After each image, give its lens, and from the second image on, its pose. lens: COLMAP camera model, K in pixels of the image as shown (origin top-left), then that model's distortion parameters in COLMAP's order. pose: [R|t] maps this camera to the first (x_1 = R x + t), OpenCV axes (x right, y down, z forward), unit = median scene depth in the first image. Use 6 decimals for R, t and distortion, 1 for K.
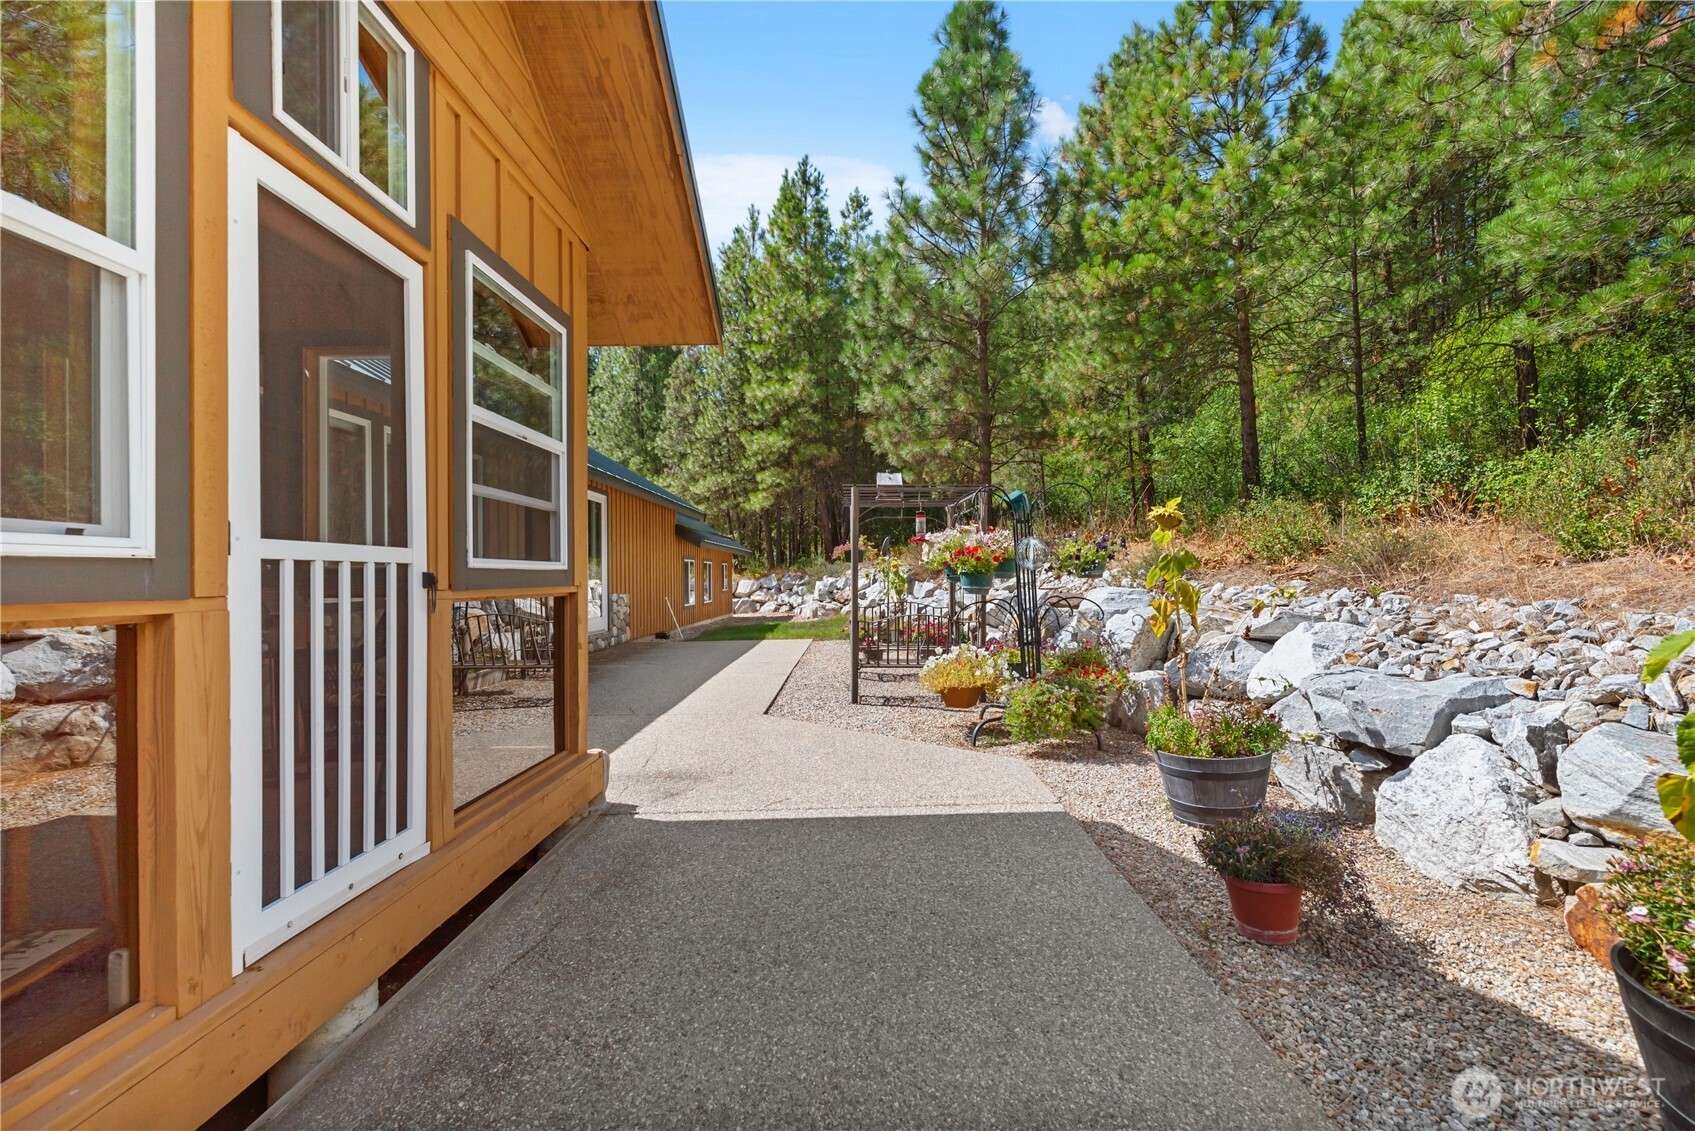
lens RADIAL K [[738.2, 0, 847.0], [0, 738.2, 575.1], [0, 0, 1]] dist [0.001953, -0.000497]
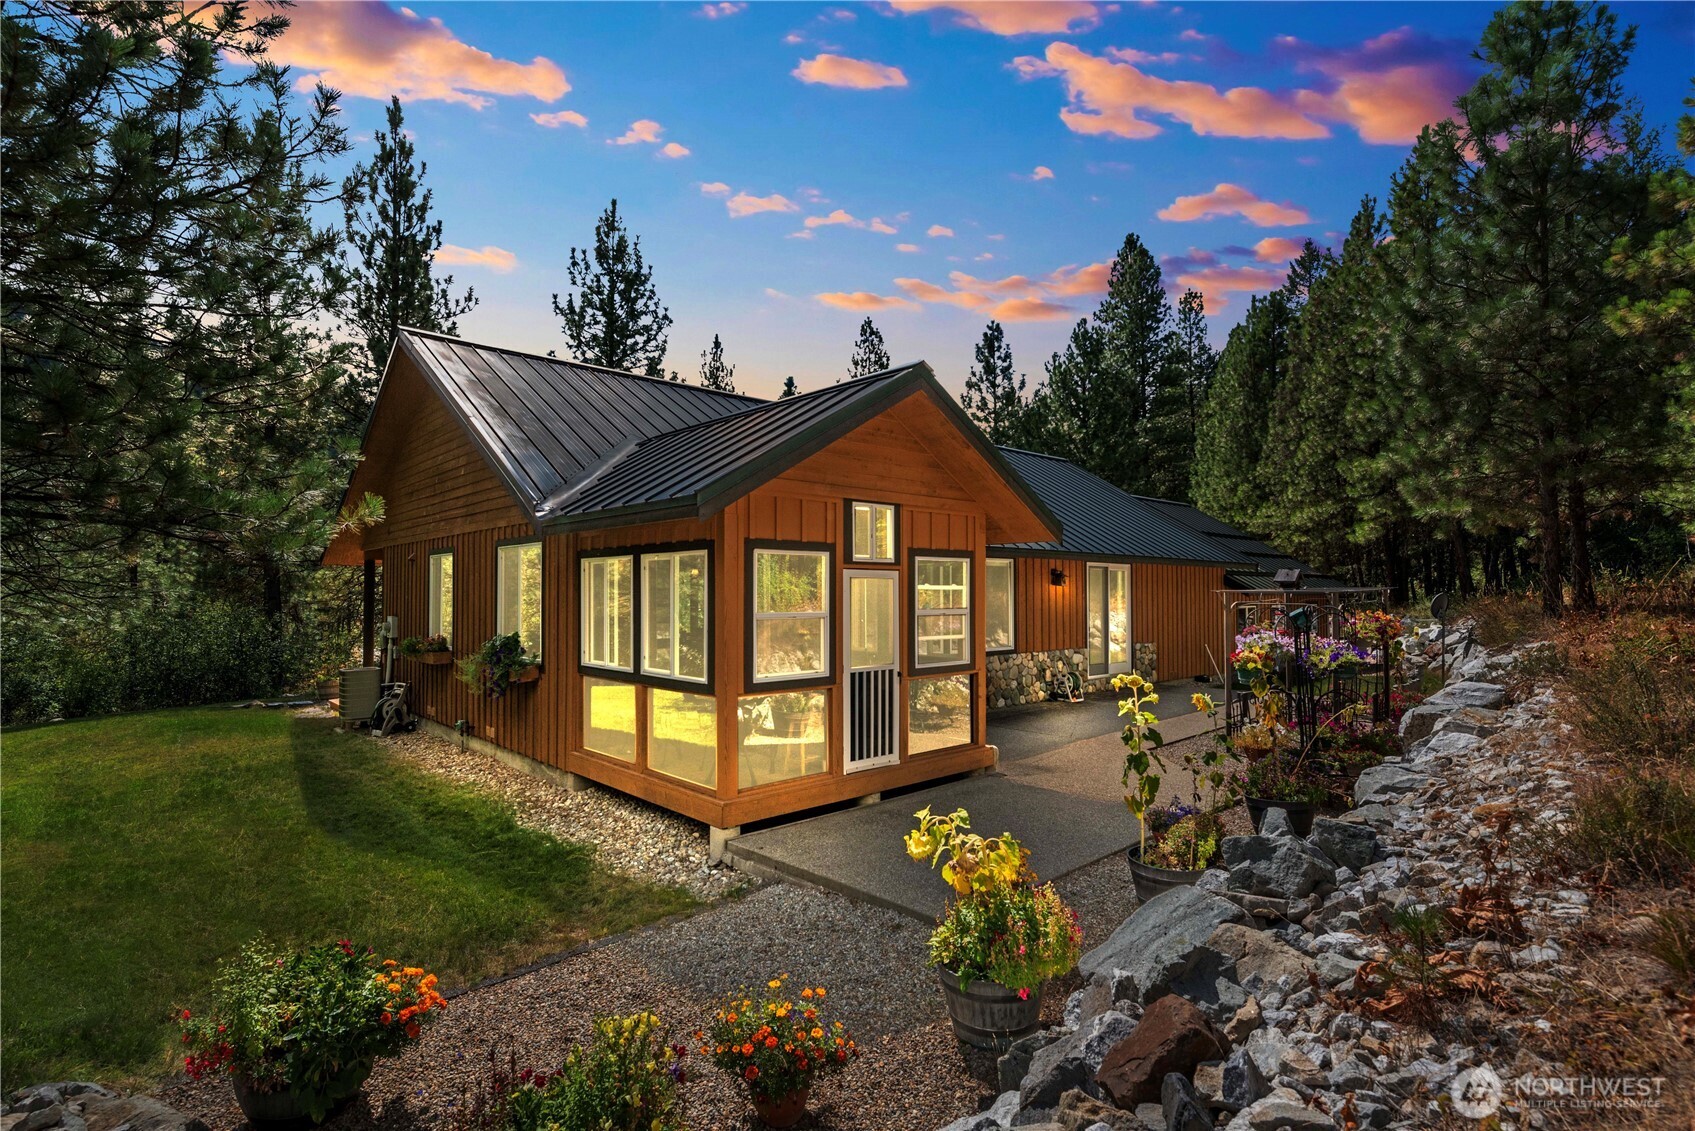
lens RADIAL K [[822.3, 0, 847.5], [0, 822.3, 565.5], [0, 0, 1]] dist [0.000277, 0.000016]
pose [[0.692565, -0.016177, -0.721174, 0.171131], [-0.002705, 0.999683, -0.025022, -0.034995], [0.721350, 0.019280, 0.692302, -0.149162]]
